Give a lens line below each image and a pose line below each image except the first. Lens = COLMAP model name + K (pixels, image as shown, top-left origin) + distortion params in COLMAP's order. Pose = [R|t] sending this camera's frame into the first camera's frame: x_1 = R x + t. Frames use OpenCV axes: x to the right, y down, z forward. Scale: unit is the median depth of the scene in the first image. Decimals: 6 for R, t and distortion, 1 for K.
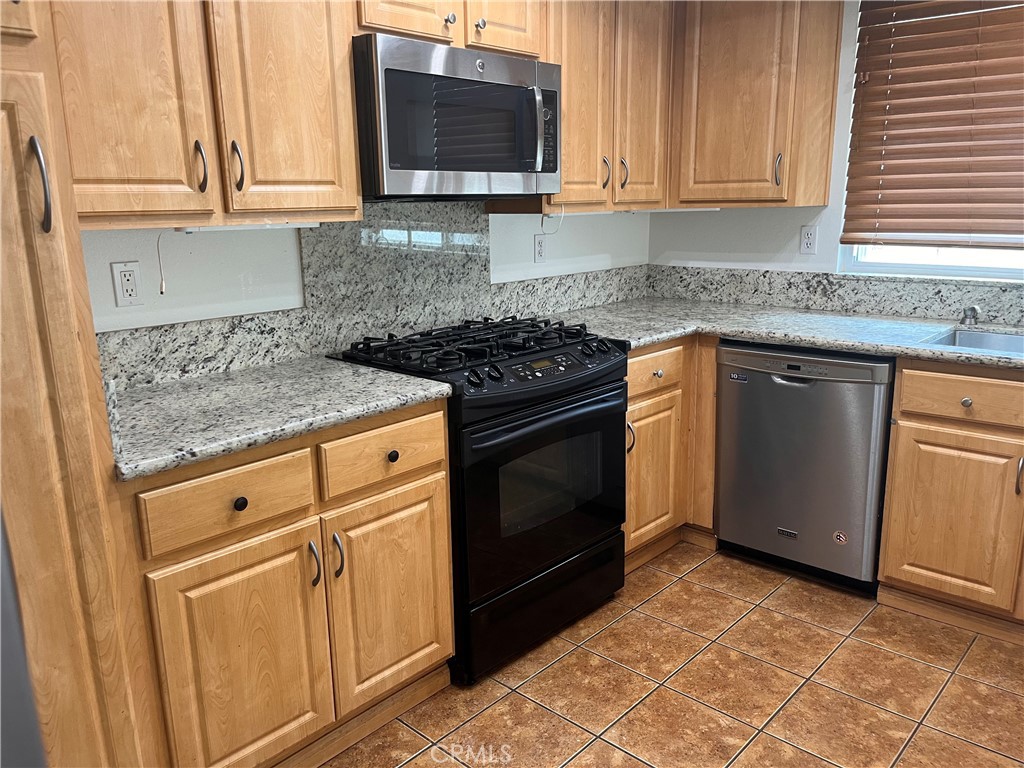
lens RADIAL K [[786.2, 0, 514.1], [0, 786.2, 383.5], [0, 0, 1]] dist [0.051452, -0.011239]
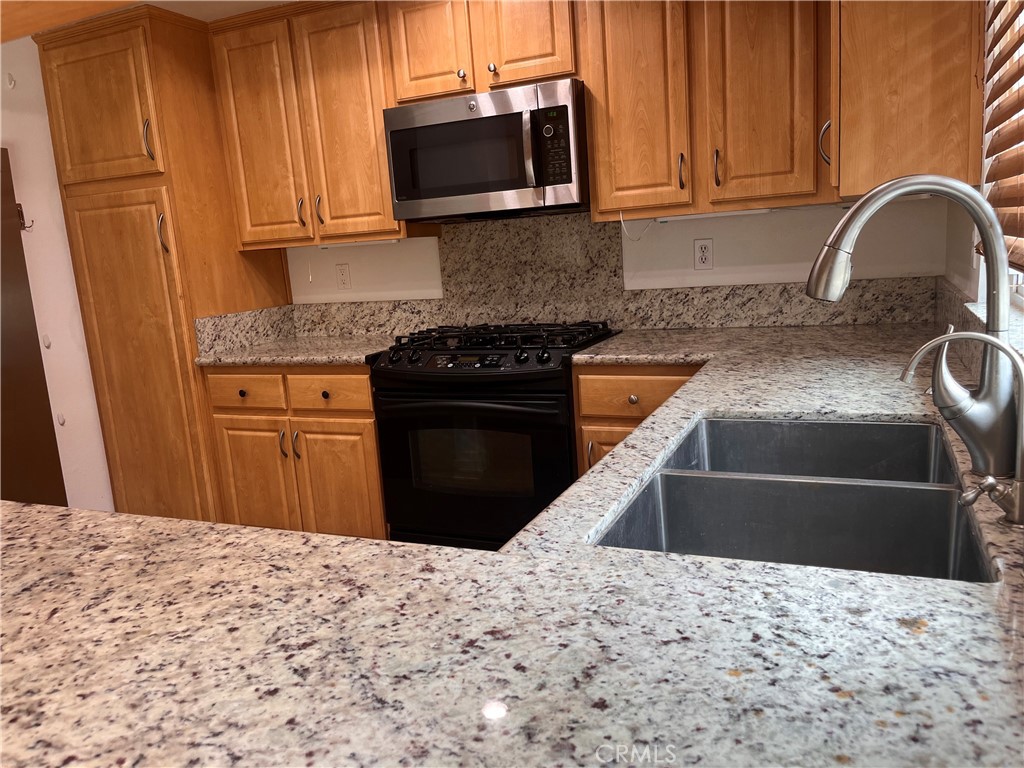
lens RADIAL K [[786.2, 0, 511.7], [0, 786.2, 387.2], [0, 0, 1]] dist [0.051452, -0.011239]
pose [[0.322278, 0.164008, -0.932329, 1.133037], [-0.150605, 0.981217, 0.120549, -0.131248], [0.934588, 0.101563, 0.340925, 0.665998]]
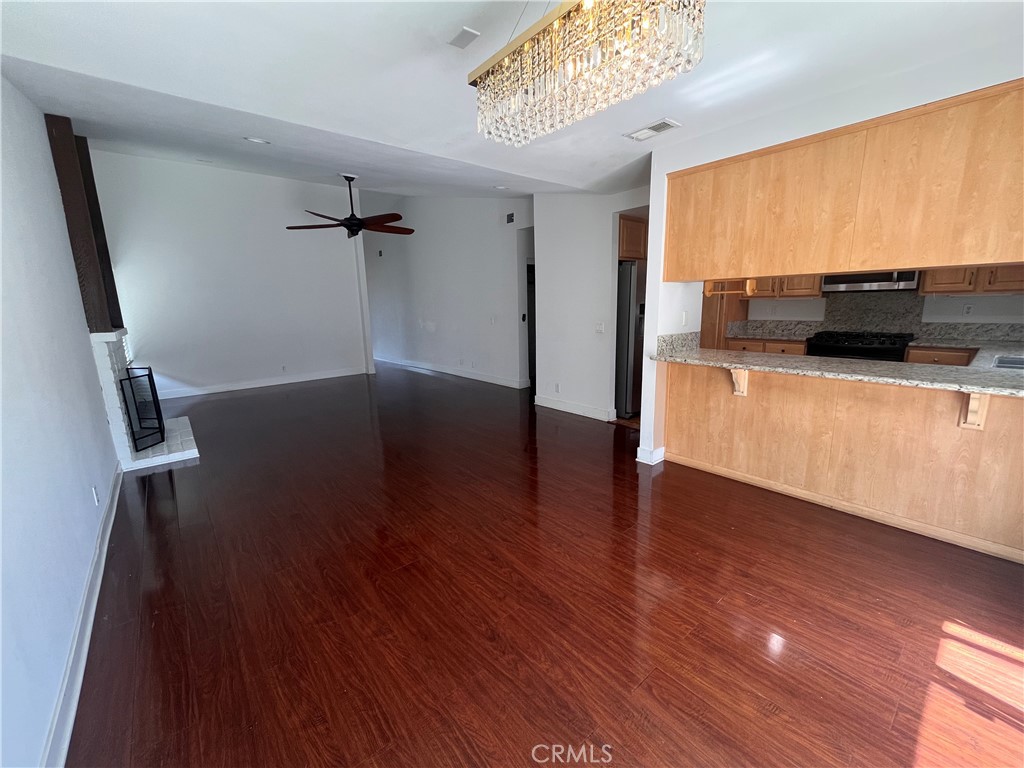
lens RADIAL K [[418.5, 0, 508.1], [0, 418.5, 389.0], [0, 0, 1]] dist [-0.007848, 0.002032]
pose [[-0.138105, 0.219013, -0.965899, 1.944619], [-0.198668, 0.949296, 0.243654, 0.024947], [0.970288, 0.225543, -0.087591, -0.199971]]
